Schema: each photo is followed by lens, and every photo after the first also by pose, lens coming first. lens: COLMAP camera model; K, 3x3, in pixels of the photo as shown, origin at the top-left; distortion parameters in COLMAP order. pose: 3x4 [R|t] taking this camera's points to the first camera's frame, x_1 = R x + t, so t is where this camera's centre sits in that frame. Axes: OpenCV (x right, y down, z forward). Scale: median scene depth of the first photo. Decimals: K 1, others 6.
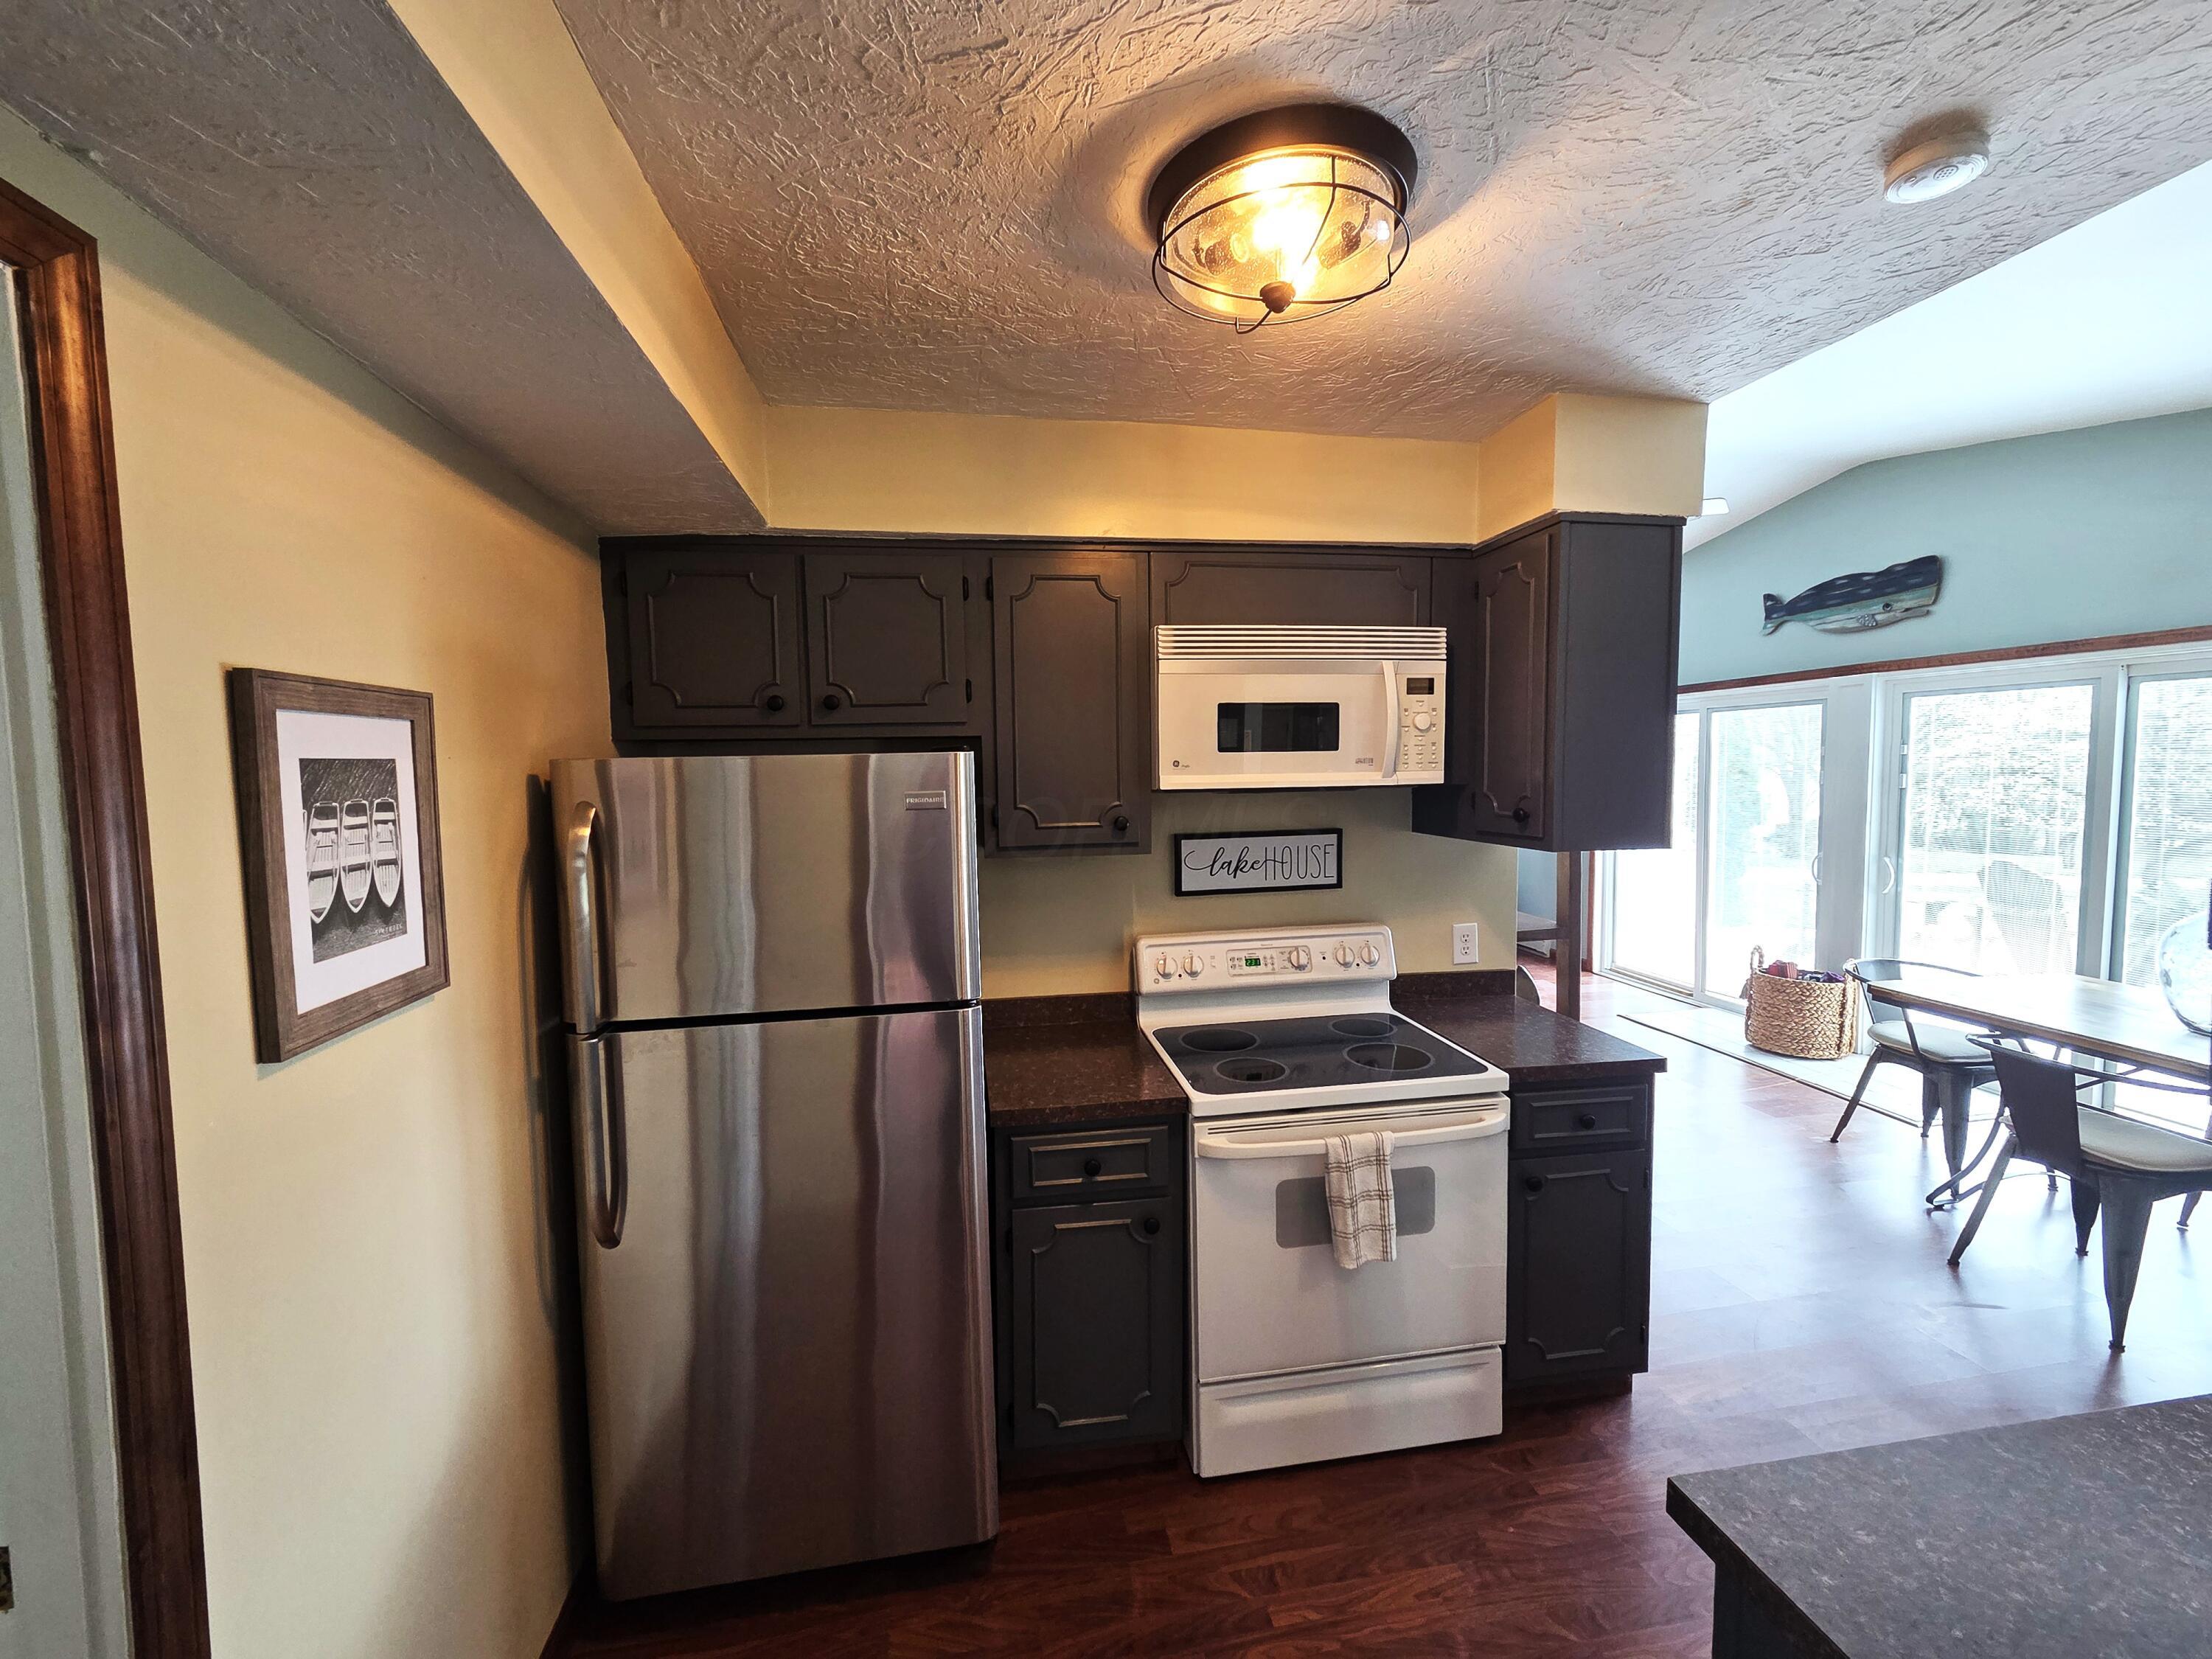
lens RADIAL K [[885.8, 0, 1106.0], [0, 885.8, 829.5], [0, 0, 1]] dist [-0.000193, 0.000033]
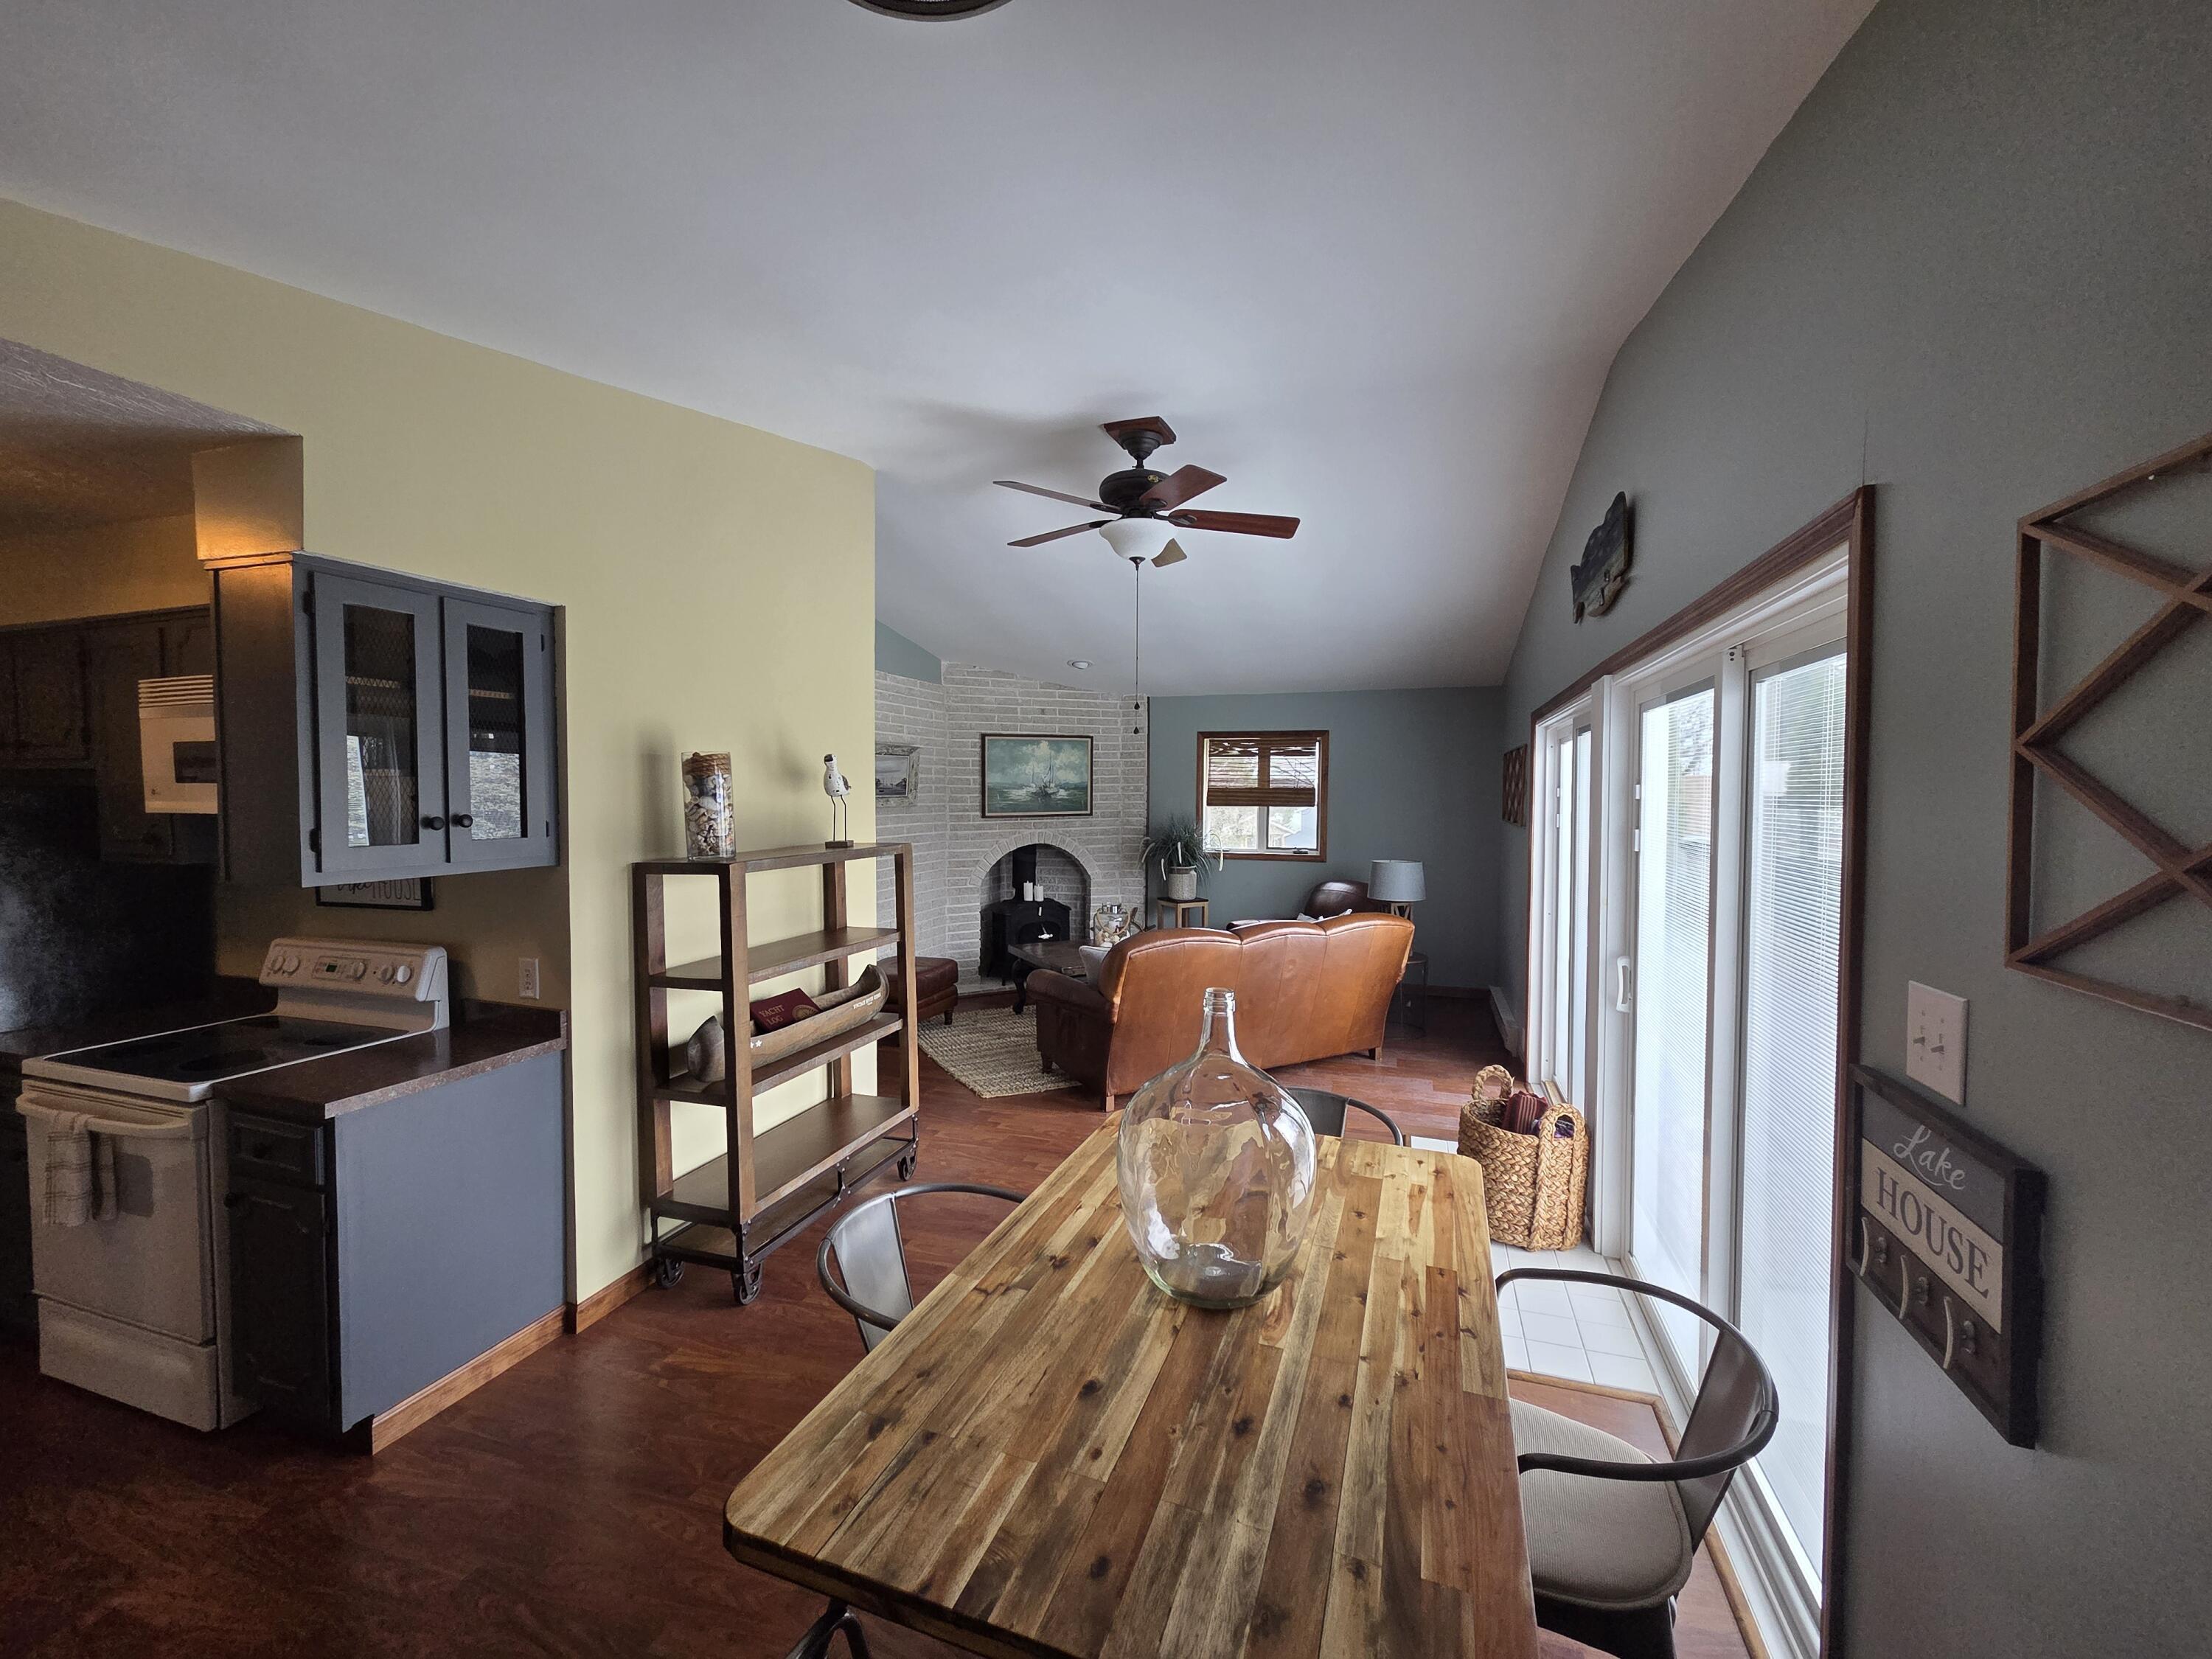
lens RADIAL K [[908.1, 0, 1106.0], [0, 908.1, 829.5], [0, 0, 1]] dist [0.000266, 0.003967]
pose [[0.882762, 0.039771, -0.468134, 1.842867], [-0.049519, 0.998737, -0.008528, -0.077340], [0.467204, 0.030710, 0.883616, 0.505460]]
